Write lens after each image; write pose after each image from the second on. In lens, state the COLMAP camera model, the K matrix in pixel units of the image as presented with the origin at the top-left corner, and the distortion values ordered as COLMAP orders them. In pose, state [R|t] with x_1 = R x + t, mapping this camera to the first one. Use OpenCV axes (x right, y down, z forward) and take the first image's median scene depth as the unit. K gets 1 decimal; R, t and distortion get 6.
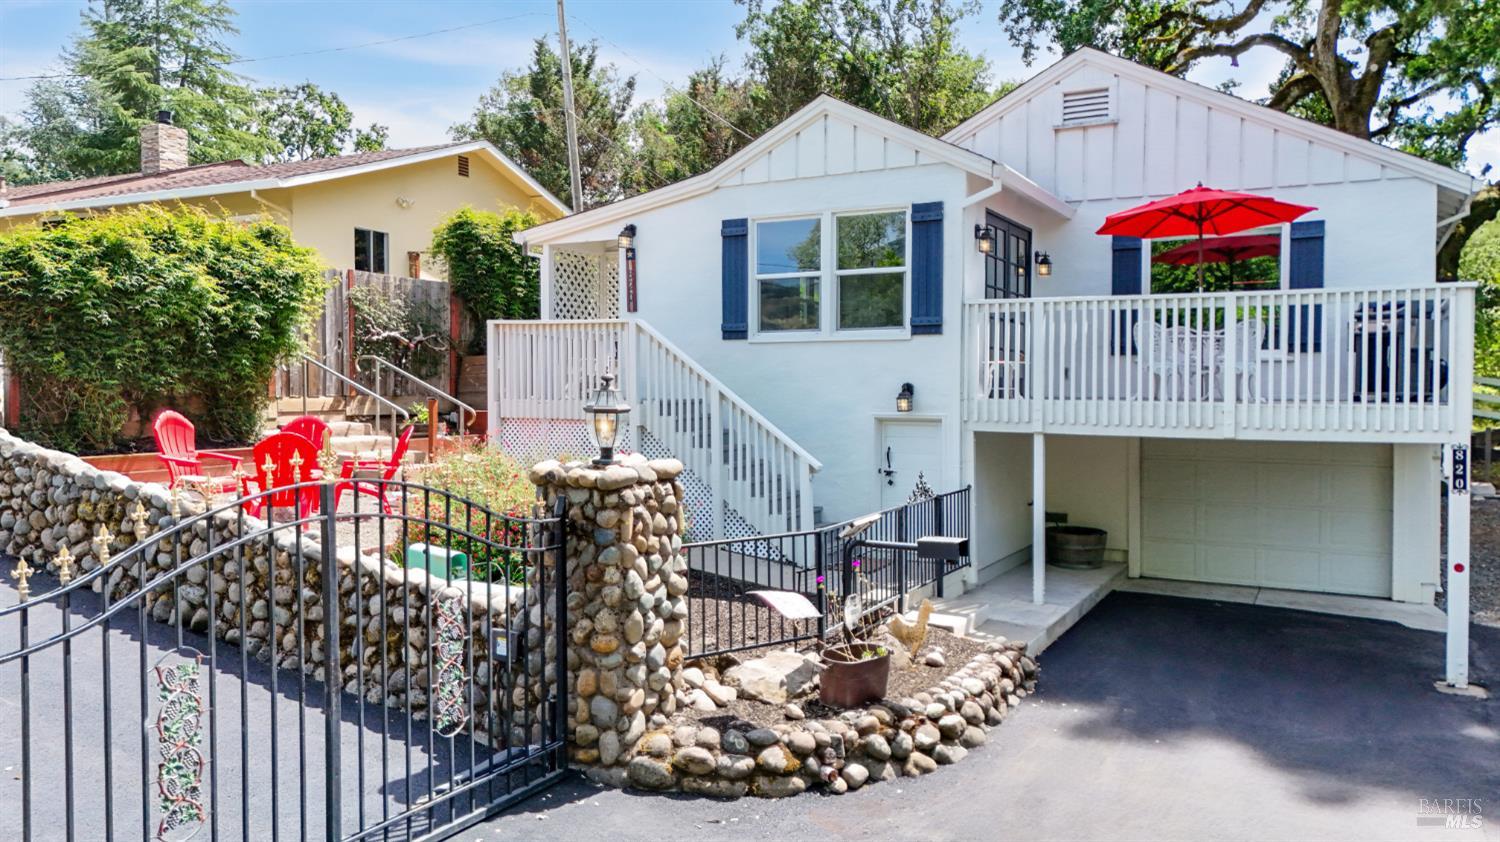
lens RADIAL K [[1114.2, 0, 756.9], [0, 1114.2, 406.8], [0, 0, 1]] dist [0.084628, -0.077373]
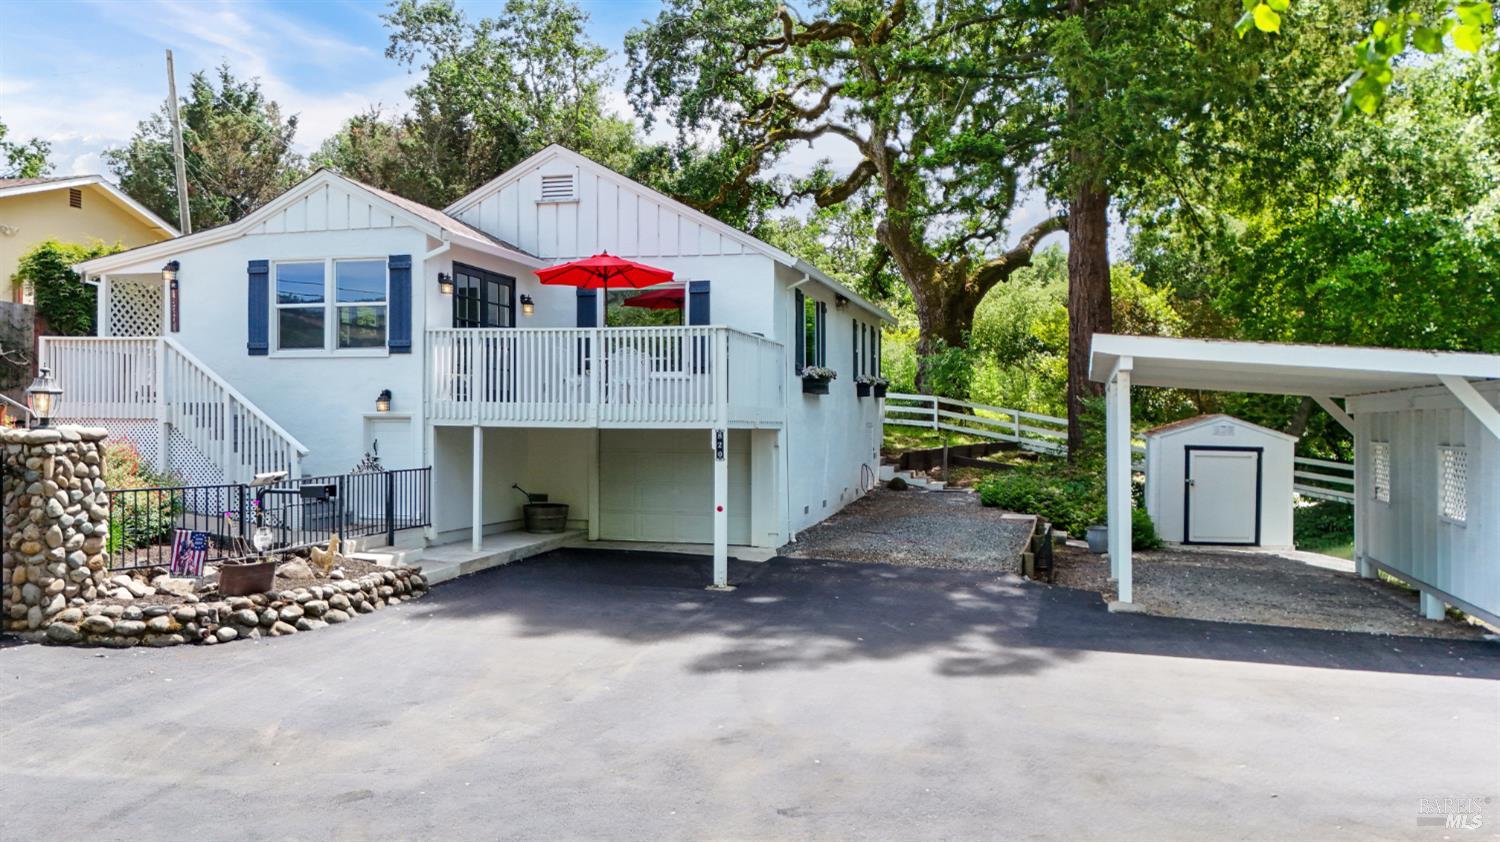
lens RADIAL K [[1106.5, 0, 757.1], [0, 1106.5, 419.8], [0, 0, 1]] dist [0.074616, -0.076250]
pose [[0.974394, 0.004079, 0.224809, 0.420396], [0.000701, 0.999775, -0.021178, 0.067134], [-0.224844, 0.020793, 0.974173, -0.608443]]
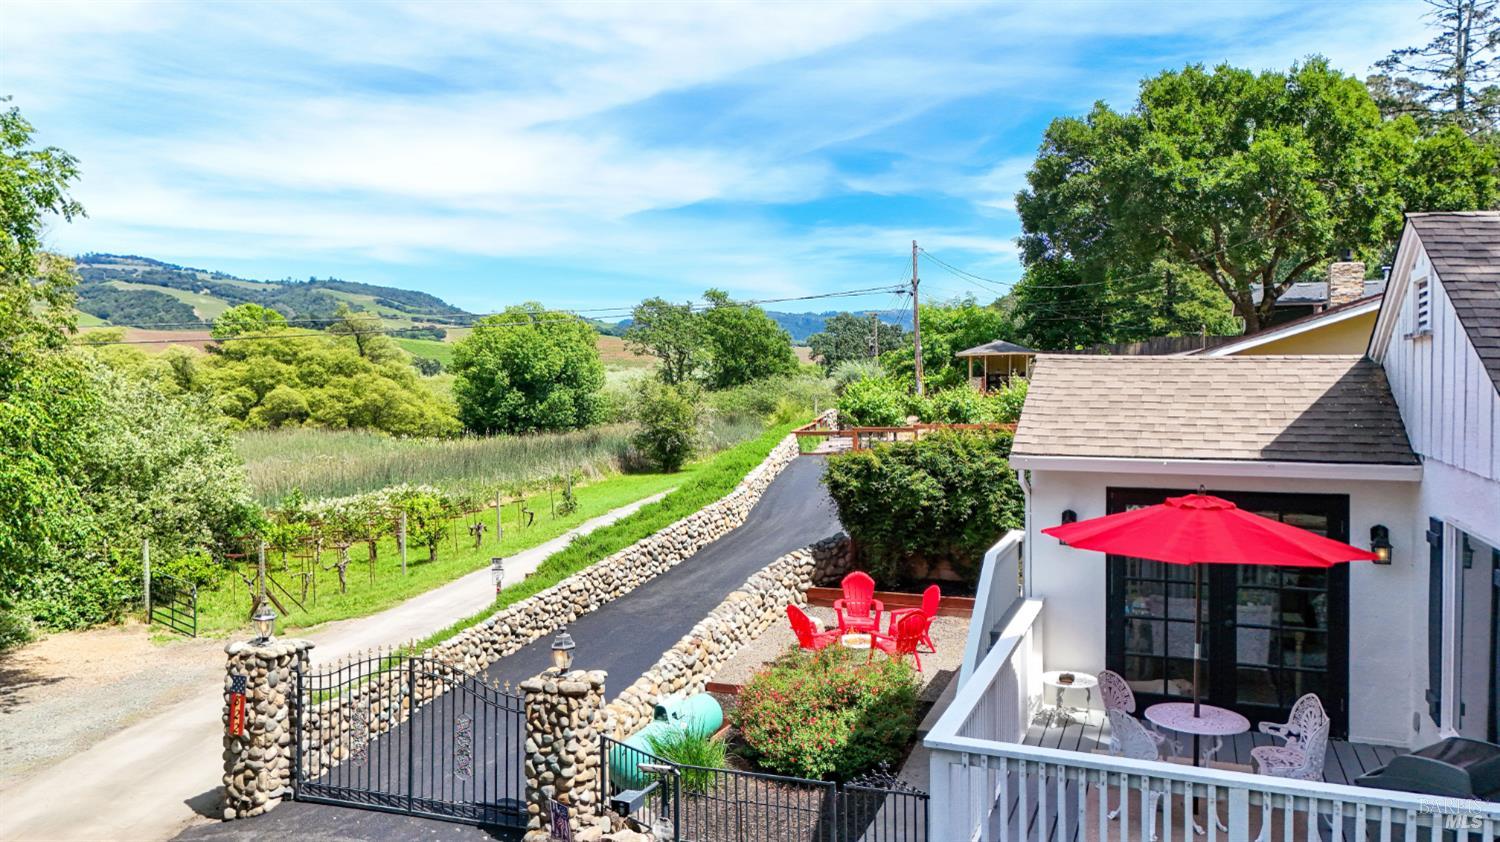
lens RADIAL K [[1106.5, 0, 757.1], [0, 1106.5, 419.8], [0, 0, 1]] dist [0.074616, -0.076250]
pose [[0.128361, 0.029322, -0.991294, 1.598318], [-0.013985, 0.999517, 0.027755, -0.399201], [0.991629, 0.010301, 0.128709, 1.024720]]
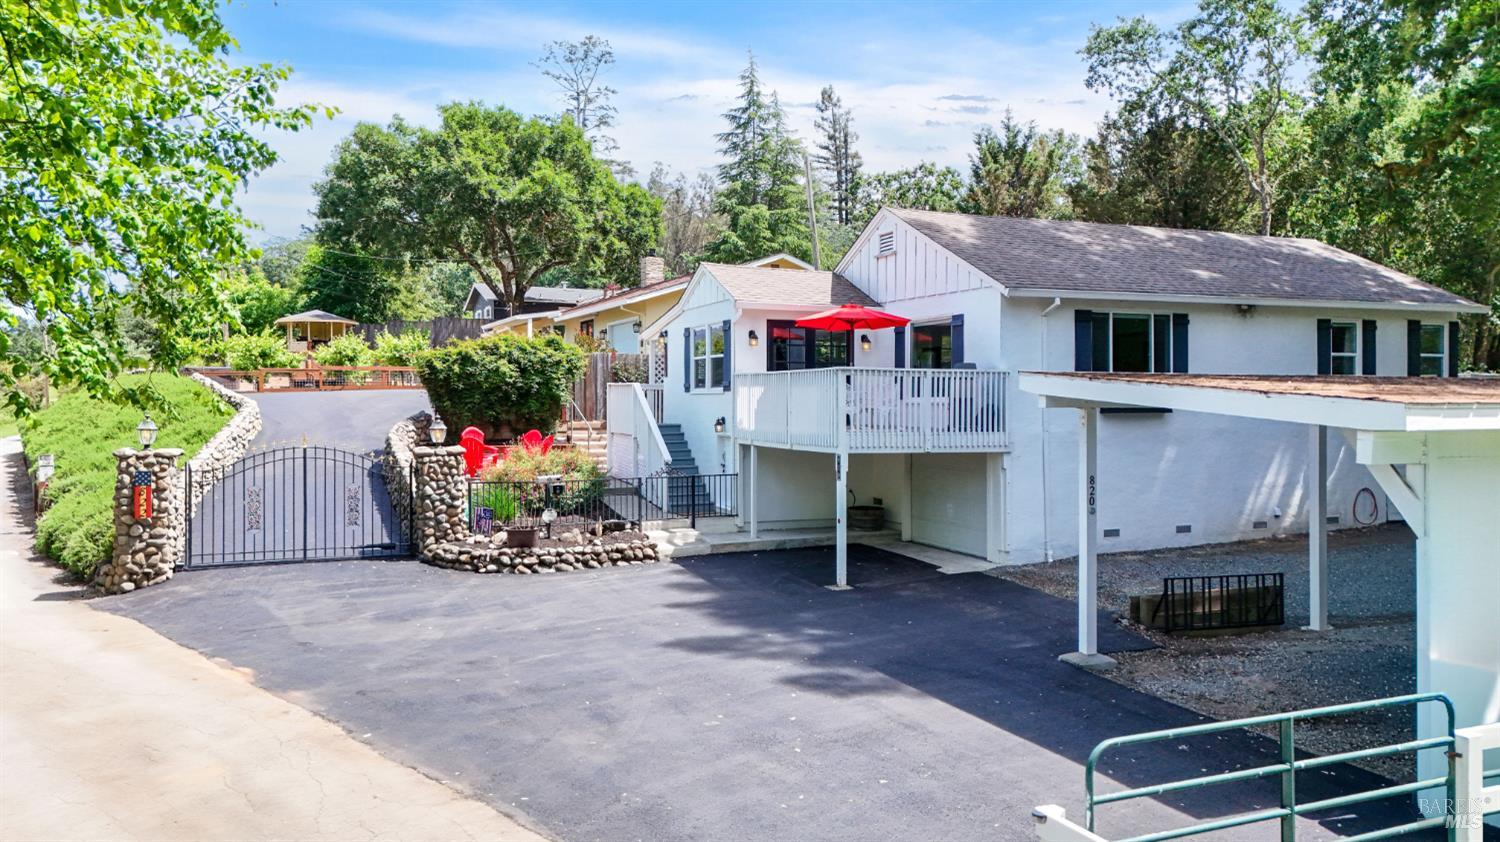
lens RADIAL K [[1106.5, 0, 757.1], [0, 1106.5, 419.8], [0, 0, 1]] dist [0.074616, -0.076250]
pose [[0.783388, 0.008633, -0.621473, 2.076676], [-0.011471, 0.999934, -0.000570, -0.025807], [0.621427, 0.007575, 0.783435, -0.624353]]
